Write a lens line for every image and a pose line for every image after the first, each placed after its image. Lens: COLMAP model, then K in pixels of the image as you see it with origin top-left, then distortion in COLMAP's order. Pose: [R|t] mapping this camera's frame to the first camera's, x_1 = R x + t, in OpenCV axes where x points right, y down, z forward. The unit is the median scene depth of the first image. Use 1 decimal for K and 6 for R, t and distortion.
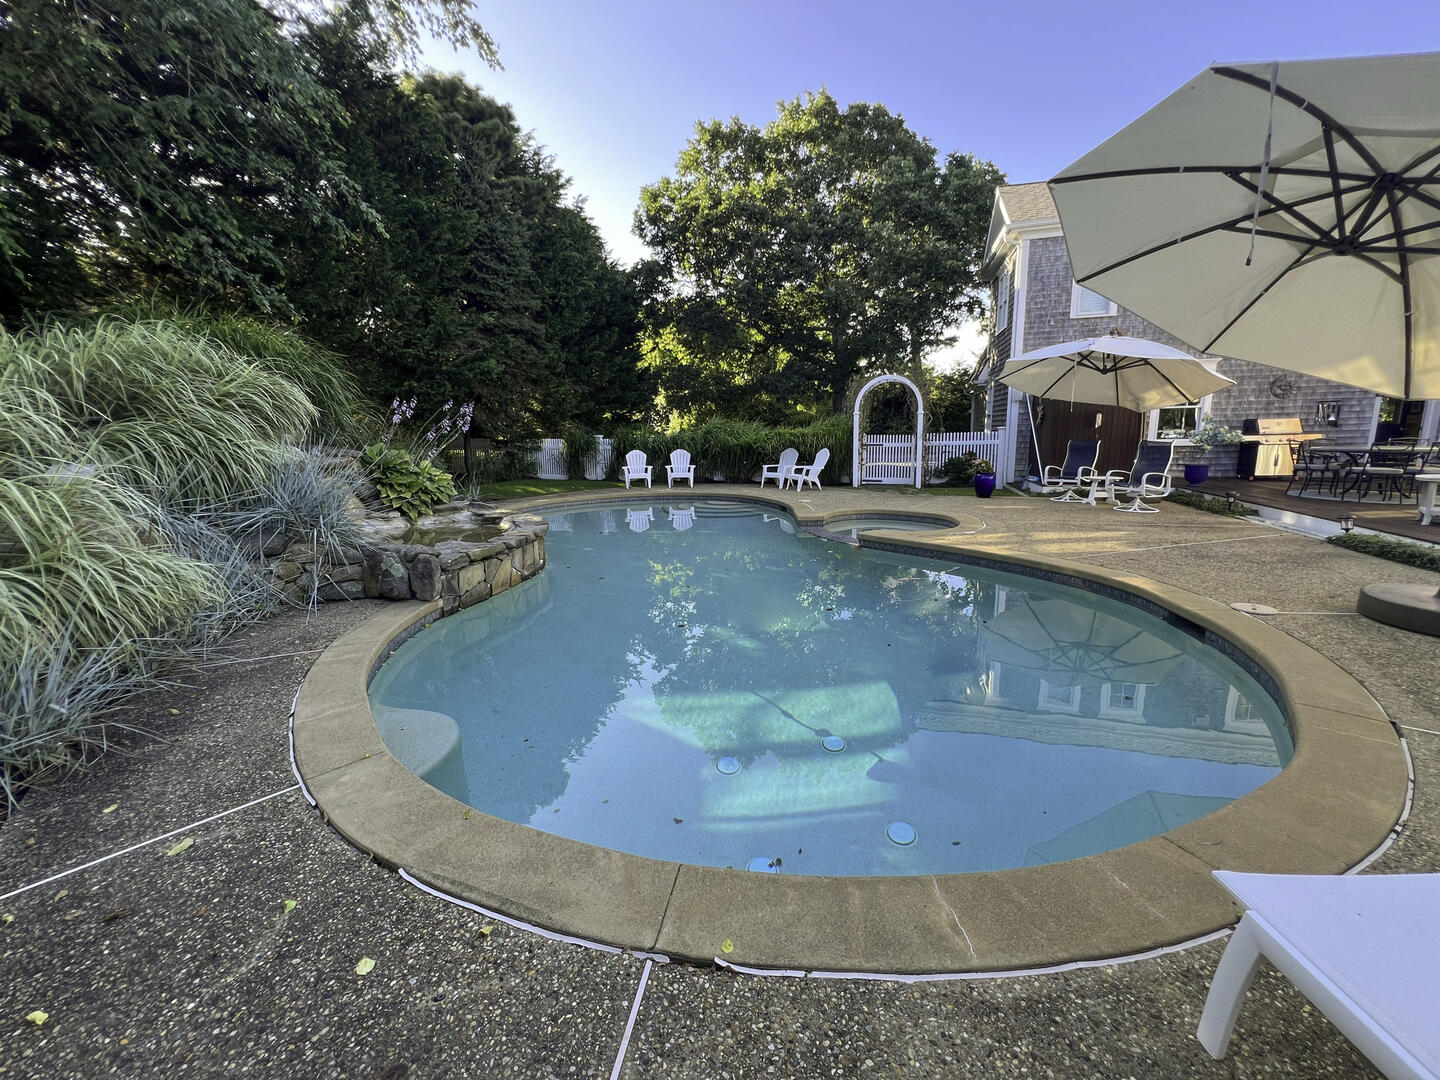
lens RADIAL K [[608.6, 0, 712.4], [0, 608.6, 538.2], [0, 0, 1]] dist [0.000848, 0.000106]
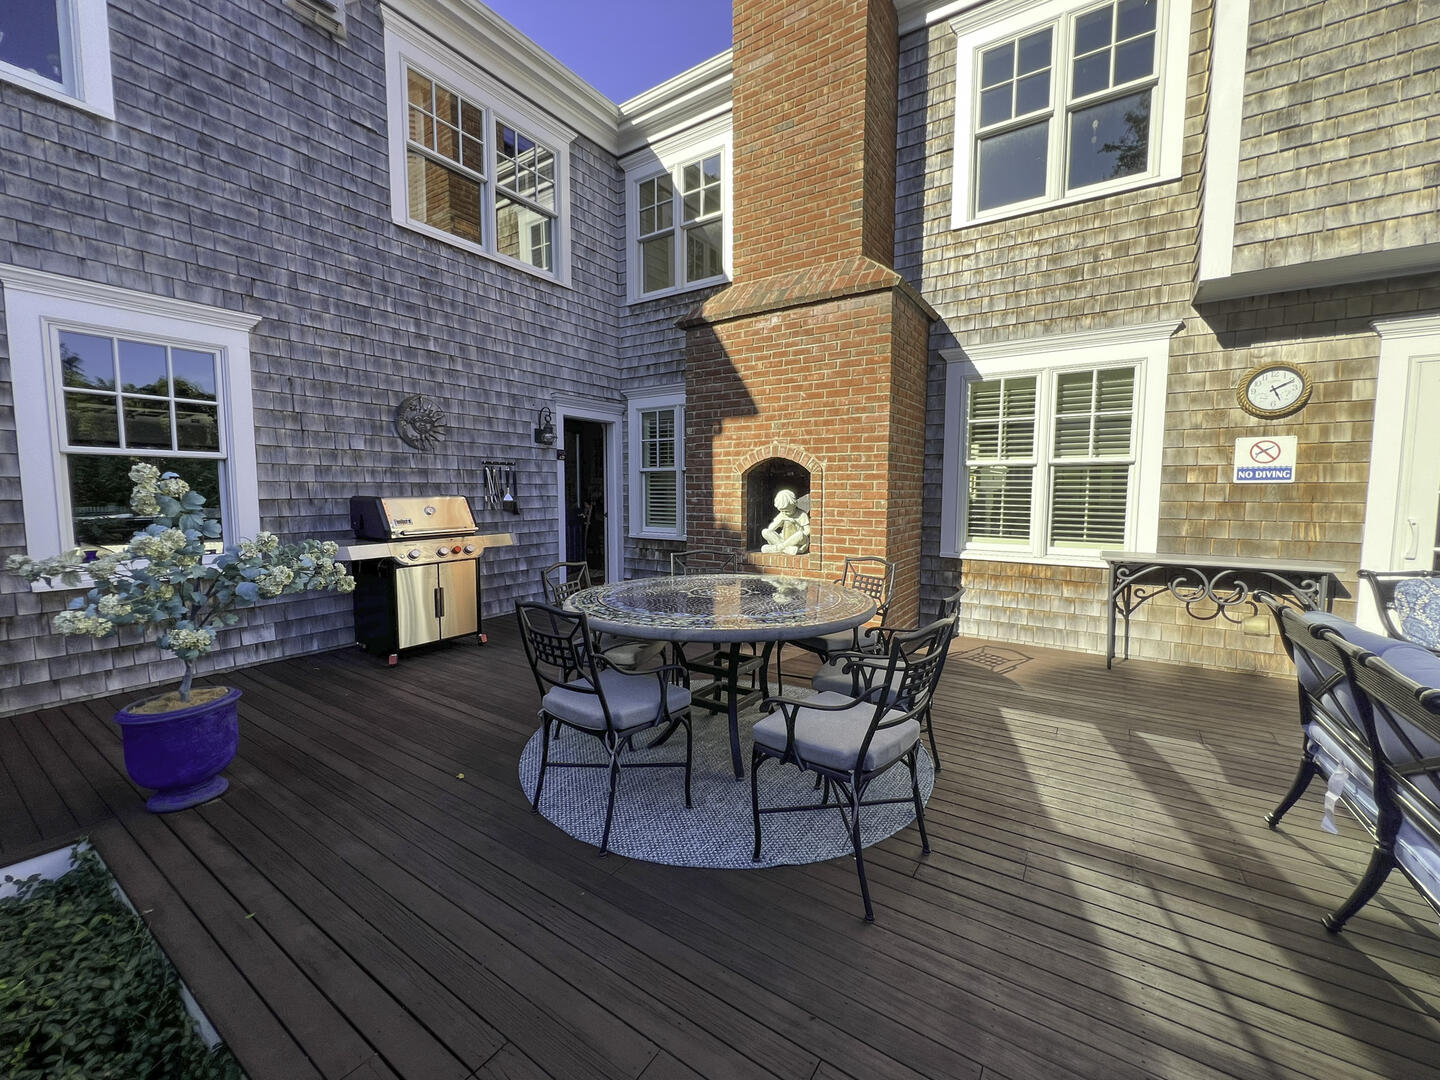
lens RADIAL K [[580.7, 0, 720.0], [0, 580.7, 540.0], [0, 0, 1]] dist [-0.001551, -0.000356]
pose [[0.308163, -0.057760, 0.949579, 0.607030], [0.160863, 0.986946, 0.007829, -0.135665], [-0.937635, 0.150339, 0.313431, 0.682866]]
